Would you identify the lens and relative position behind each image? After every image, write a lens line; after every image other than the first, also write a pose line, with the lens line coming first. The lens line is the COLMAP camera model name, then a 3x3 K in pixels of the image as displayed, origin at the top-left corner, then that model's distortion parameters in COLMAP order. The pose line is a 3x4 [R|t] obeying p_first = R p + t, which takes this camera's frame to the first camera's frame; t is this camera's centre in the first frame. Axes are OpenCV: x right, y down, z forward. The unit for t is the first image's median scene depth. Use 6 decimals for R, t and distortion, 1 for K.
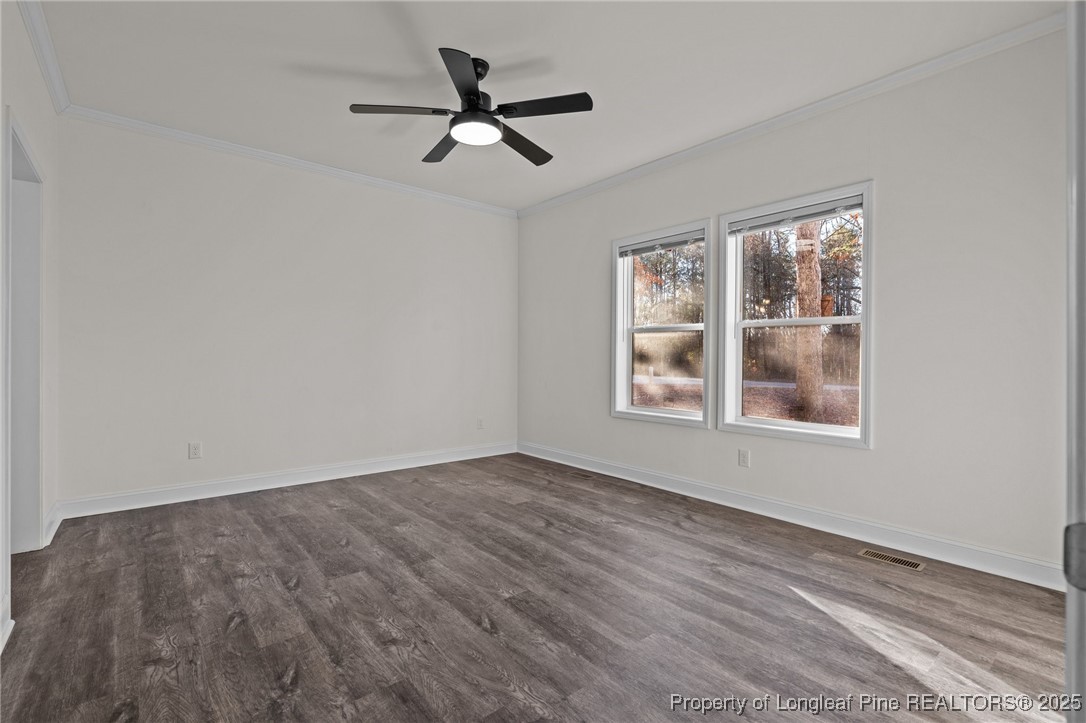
lens RADIAL K [[496.8, 0, 544.8], [0, 496.8, 369.3], [0, 0, 1]] dist [-0.002624, 0.000610]
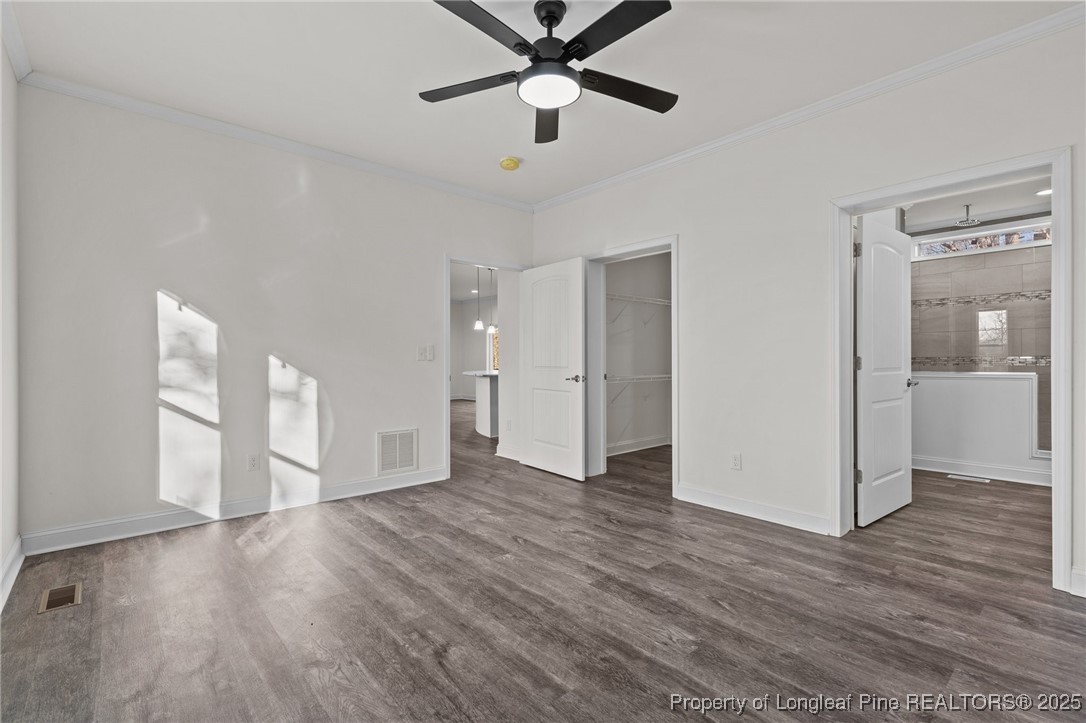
lens RADIAL K [[496.8, 0, 544.8], [0, 496.8, 369.3], [0, 0, 1]] dist [-0.002624, 0.000610]
pose [[-0.999651, -0.002844, -0.026283, -0.118732], [-0.004069, 0.998902, 0.046674, -0.055217], [0.026121, 0.046765, -0.998564, 1.943689]]
